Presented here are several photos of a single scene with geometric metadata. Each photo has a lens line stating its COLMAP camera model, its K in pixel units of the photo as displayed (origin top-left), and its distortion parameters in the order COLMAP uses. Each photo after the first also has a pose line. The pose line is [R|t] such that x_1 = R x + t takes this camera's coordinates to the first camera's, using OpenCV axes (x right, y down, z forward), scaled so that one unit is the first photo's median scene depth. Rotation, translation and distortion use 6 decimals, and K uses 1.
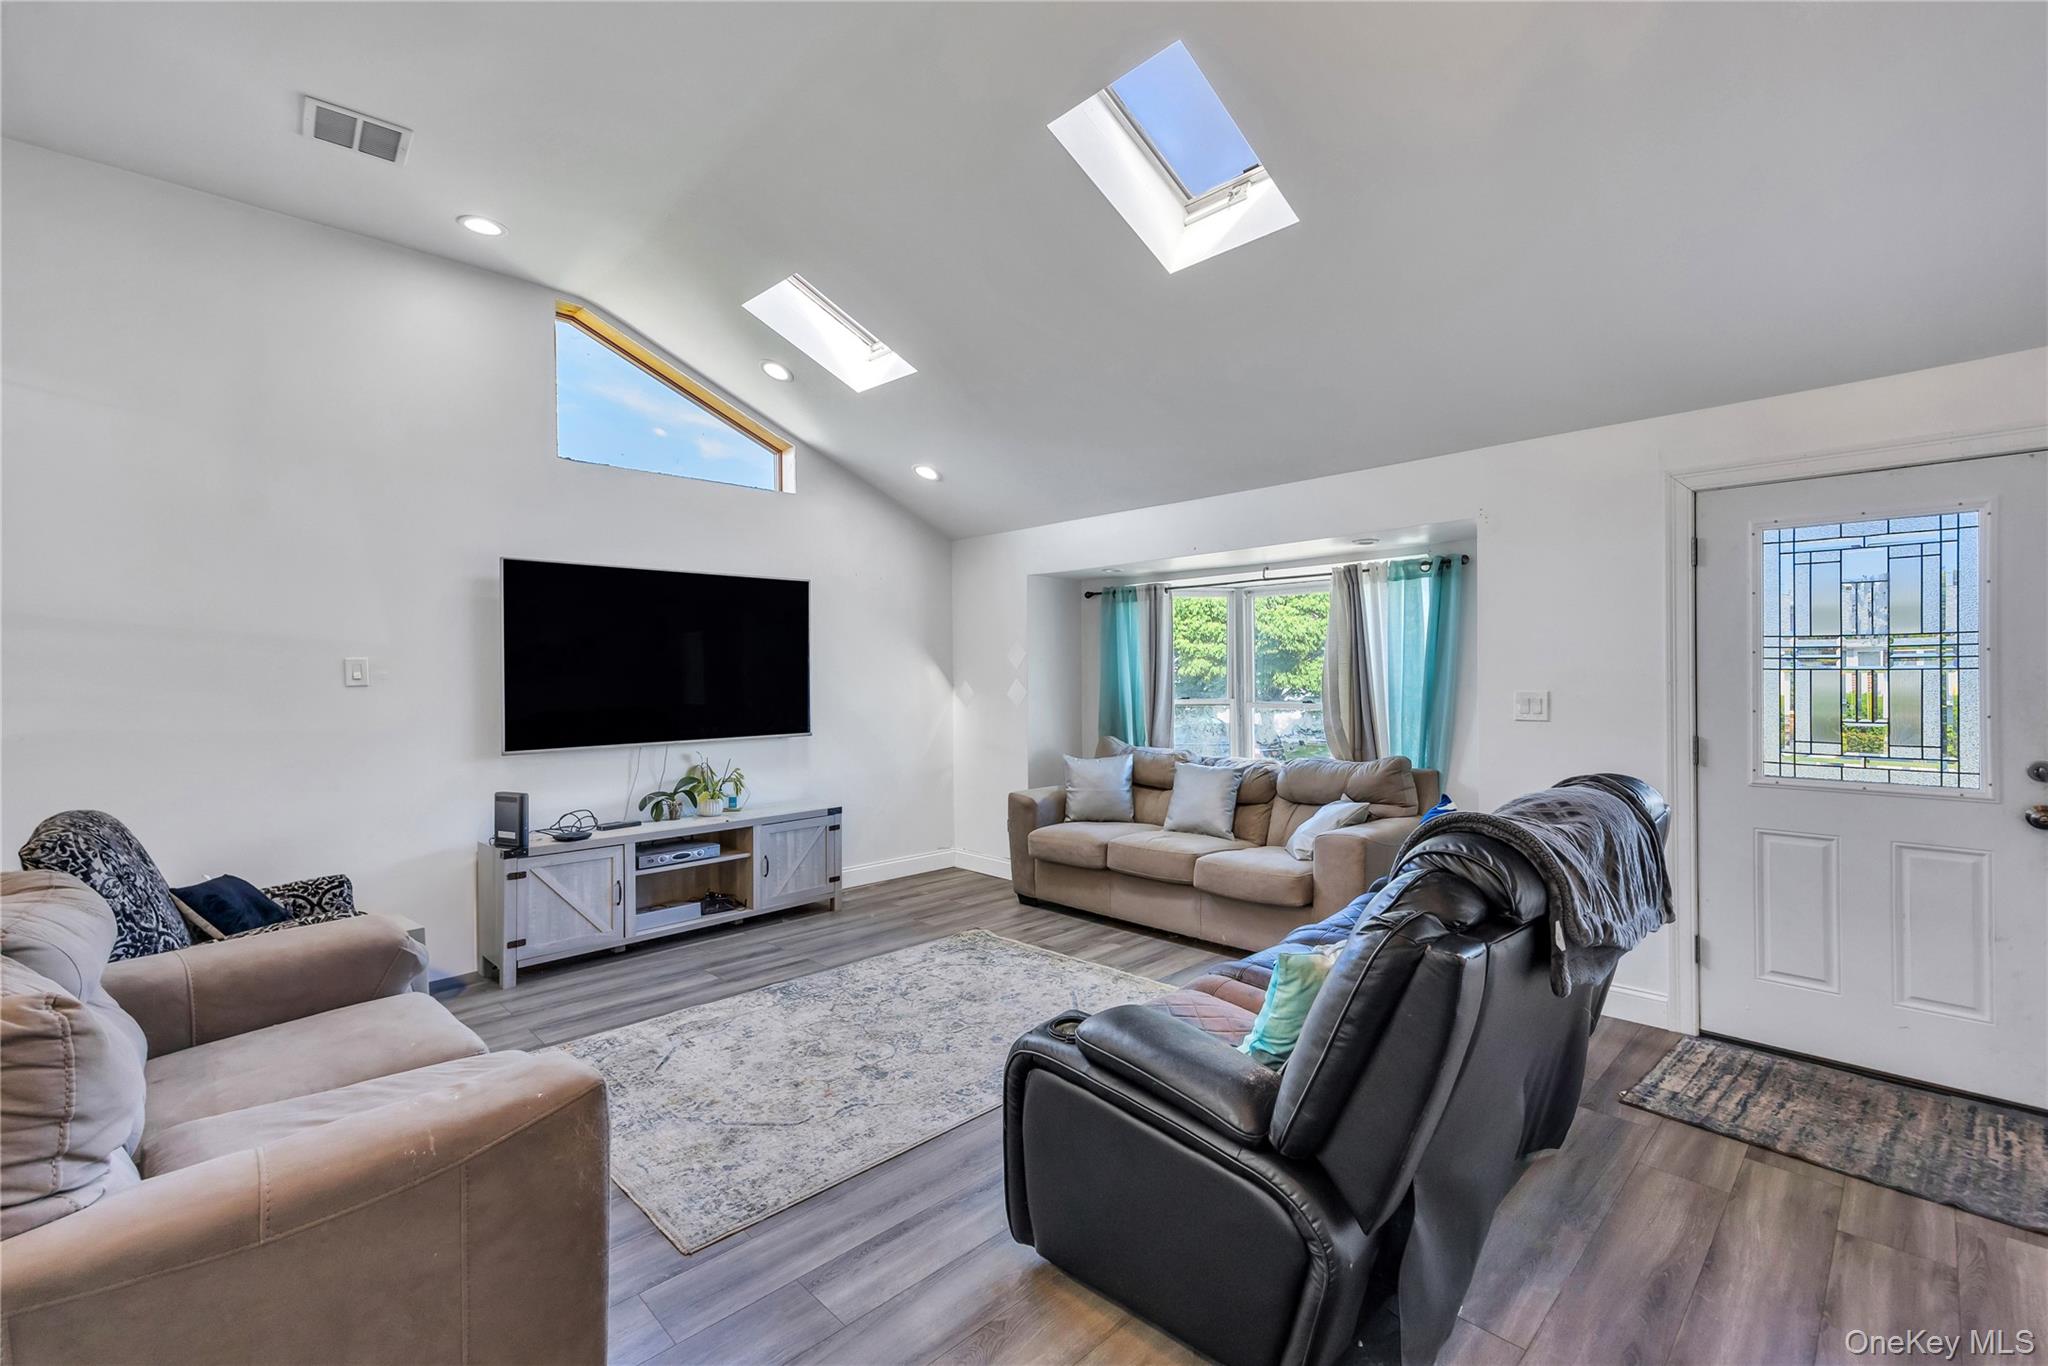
lens RADIAL K [[880.3, 0, 1033.7], [0, 880.3, 668.6], [0, 0, 1]] dist [-0.004580, -0.000207]
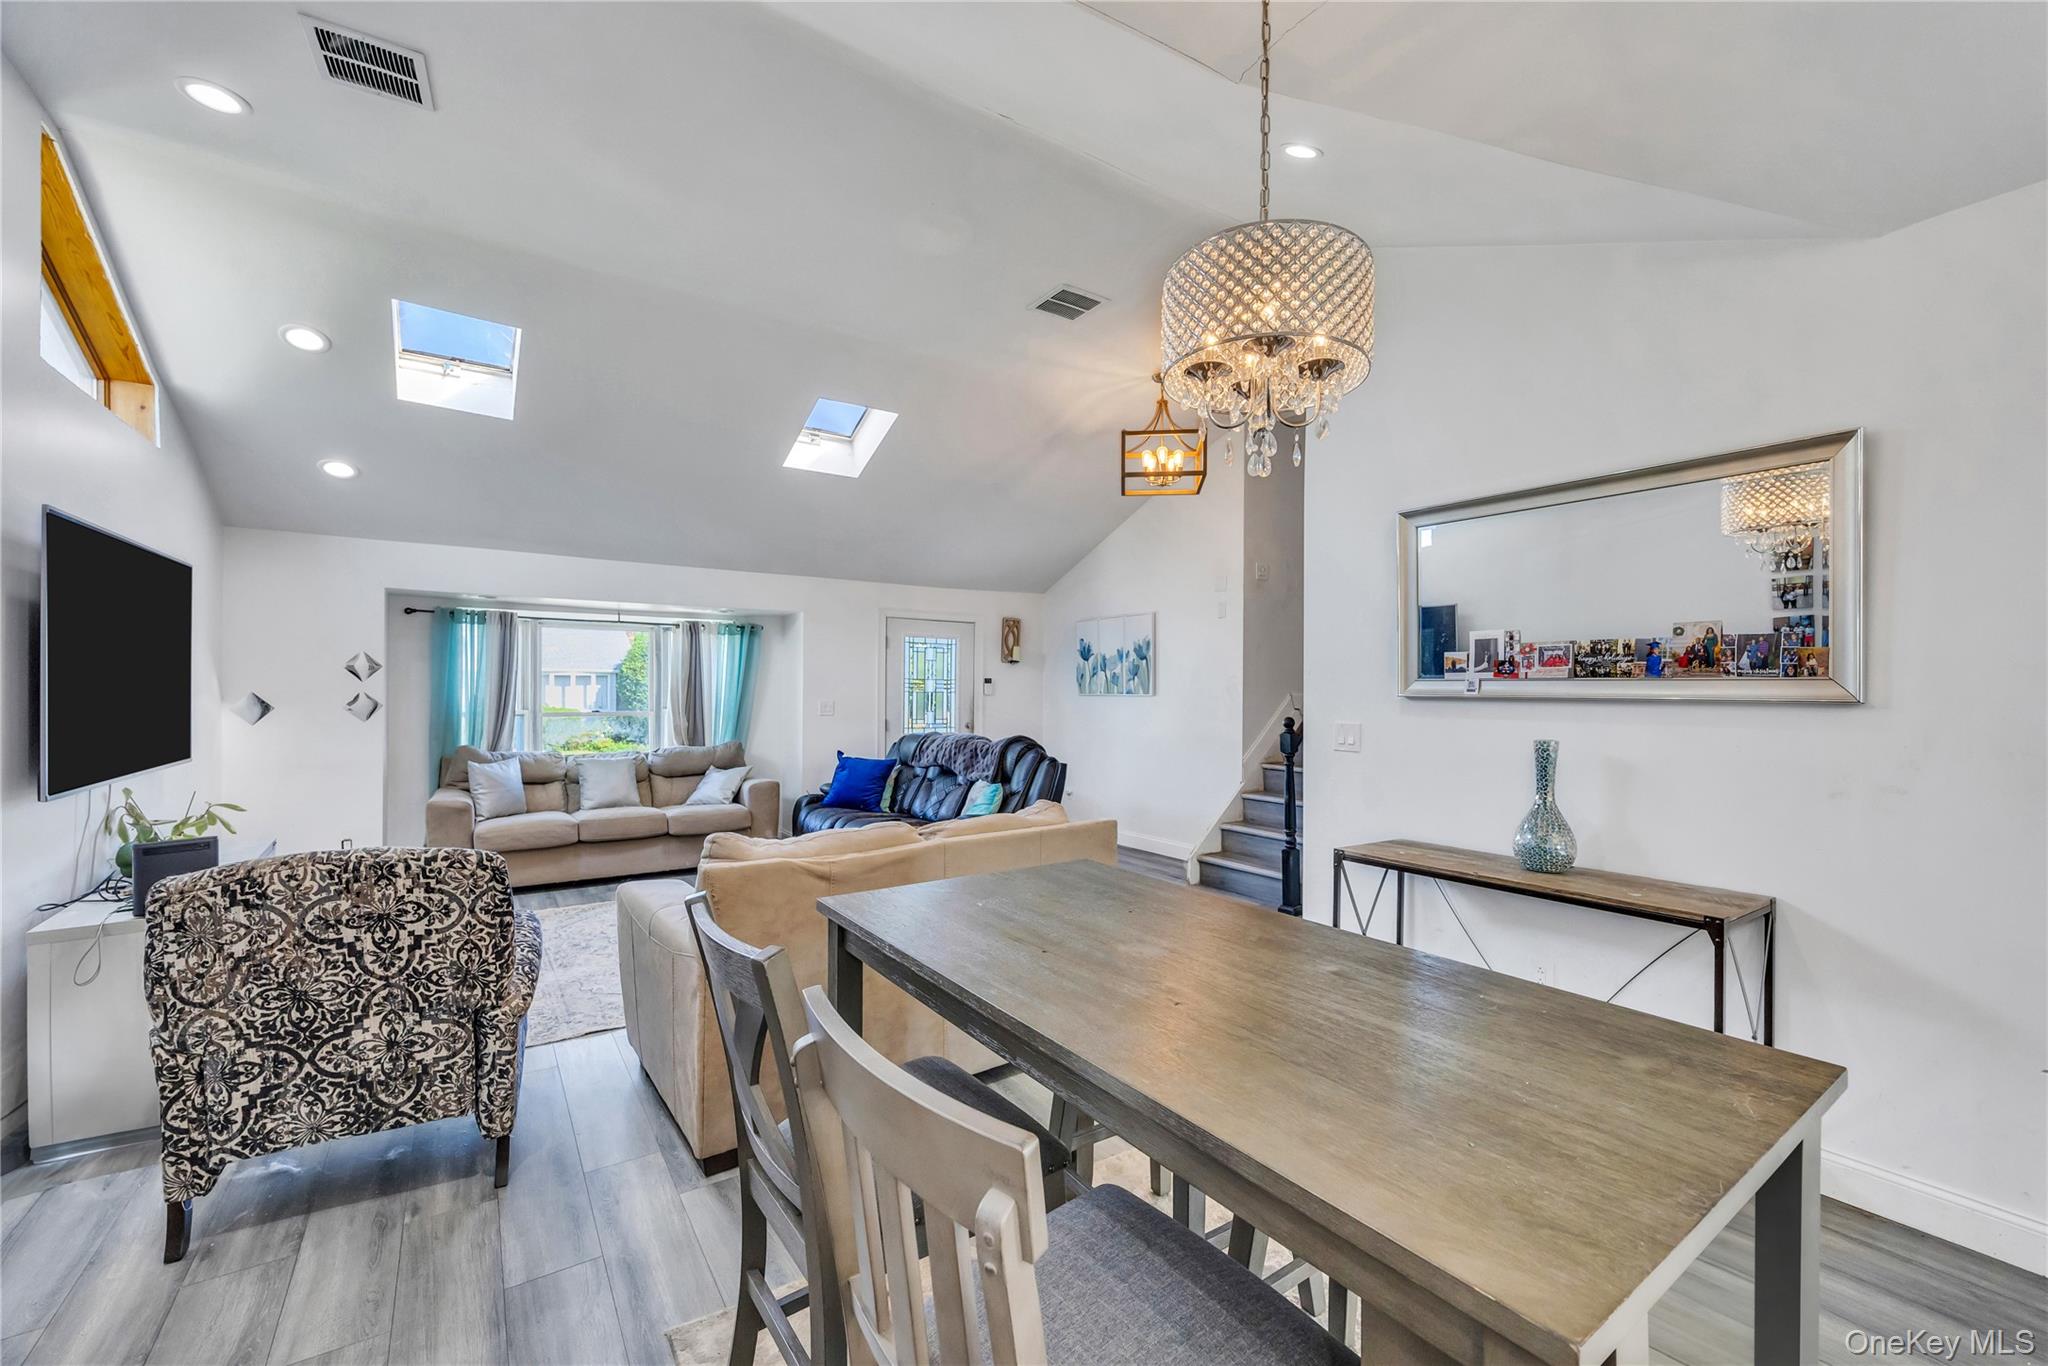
lens RADIAL K [[844.7, 0, 1032.2], [0, 844.7, 693.4], [0, 0, 1]] dist [-0.003516, 0.000391]
pose [[0.184719, 0.007003, 0.982766, -1.034151], [-0.015873, 0.999865, -0.004141, 0.006579], [-0.982663, -0.014835, 0.184806, 0.137081]]
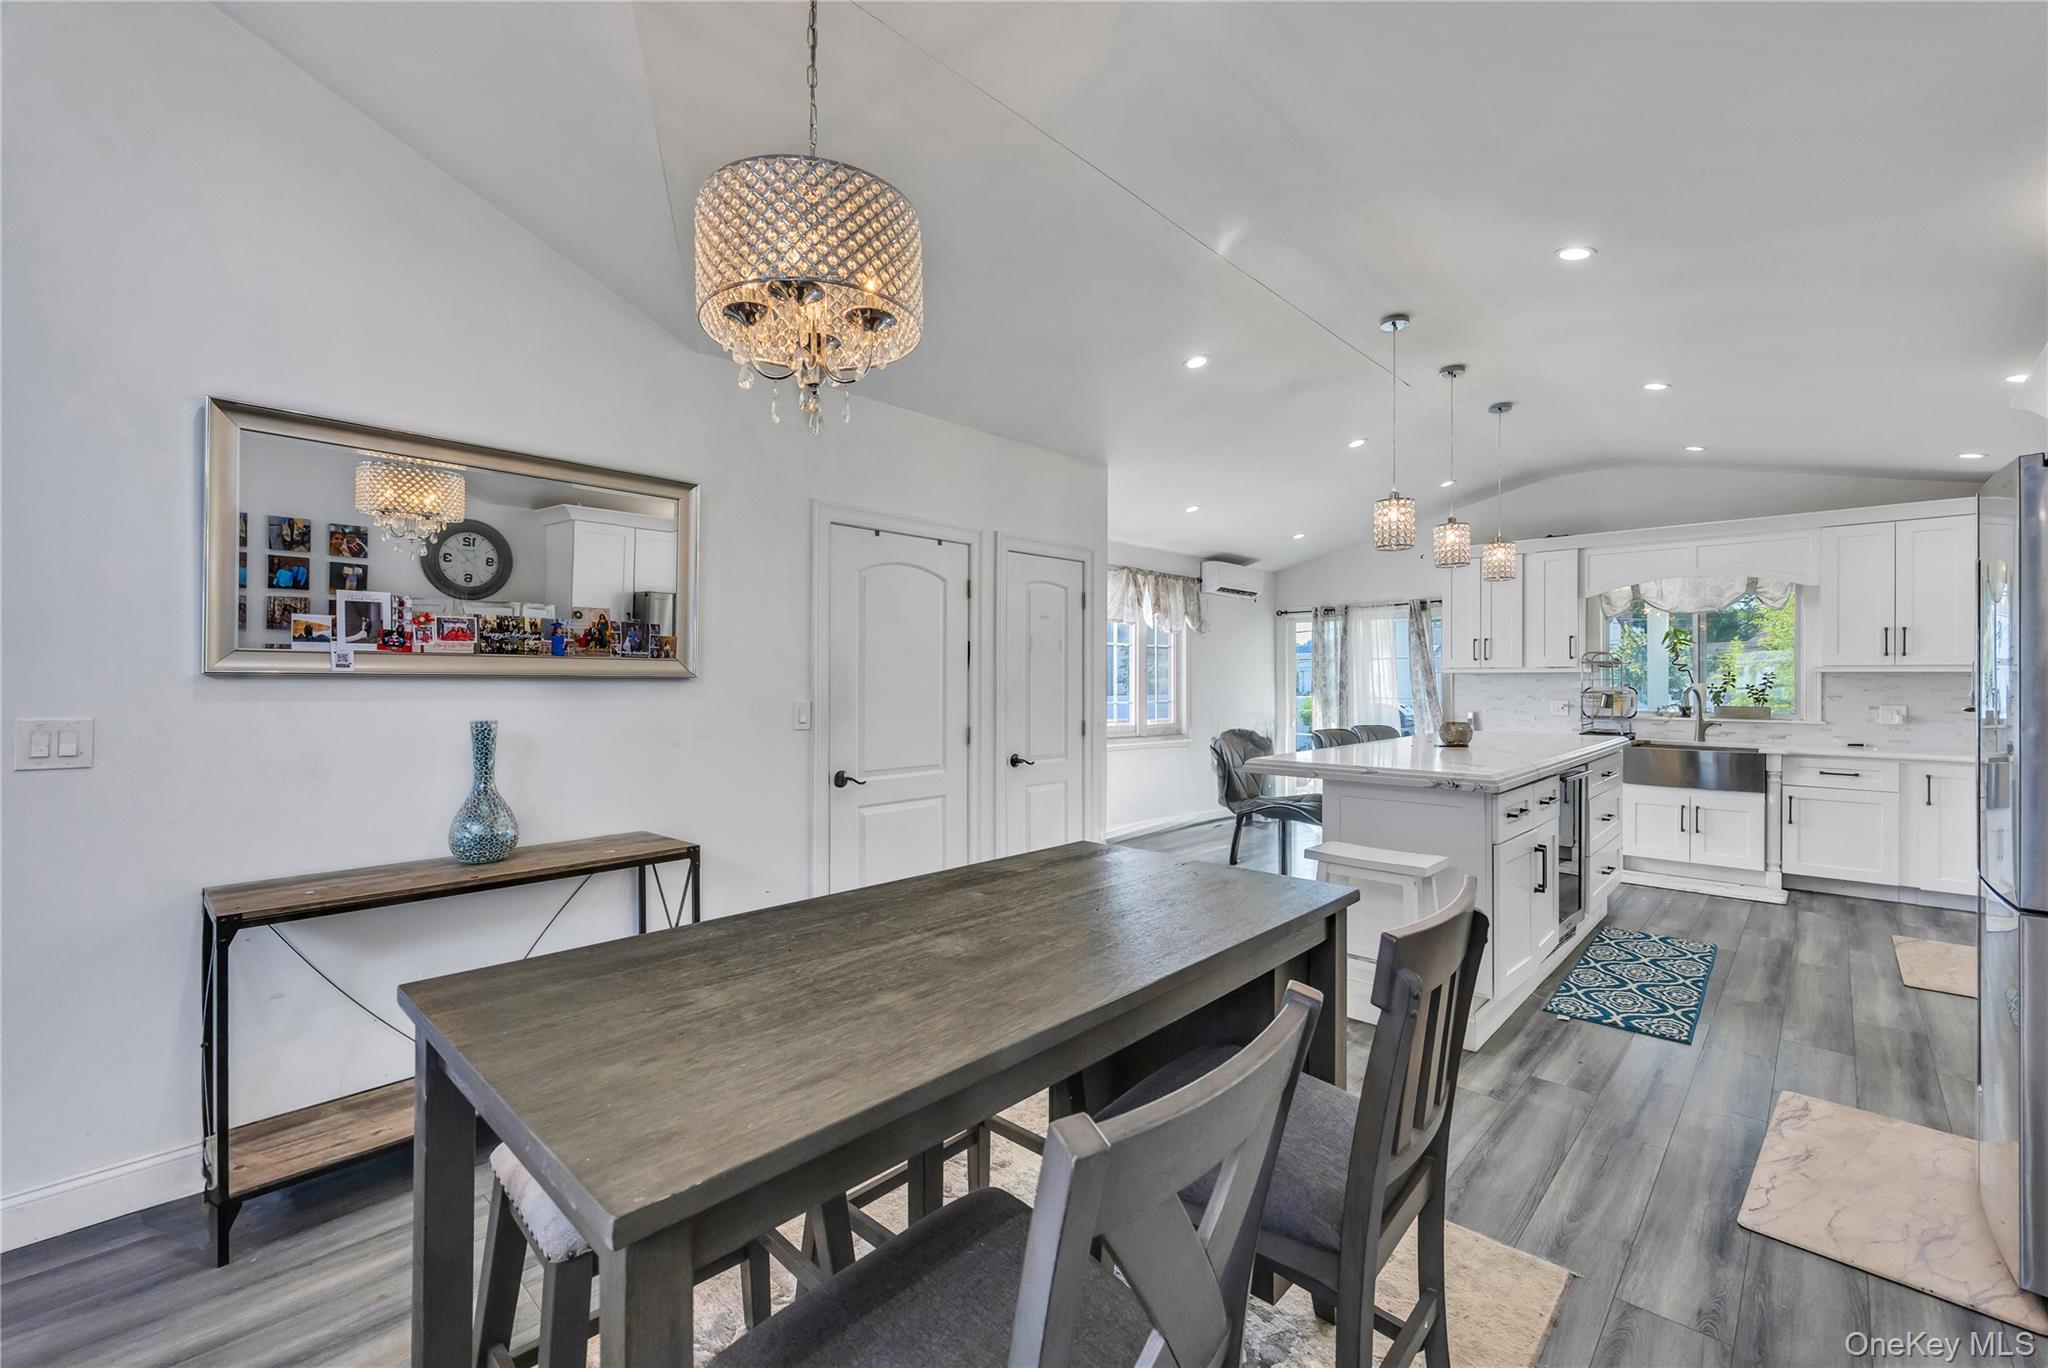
lens RADIAL K [[844.7, 0, 1029.3], [0, 844.7, 672.0], [0, 0, 1]] dist [-0.003516, 0.000391]
pose [[-0.999481, 0.007063, -0.031420, -0.716855], [0.007561, 0.999847, -0.015744, 0.011609], [0.031304, -0.015973, -0.999382, 0.468772]]
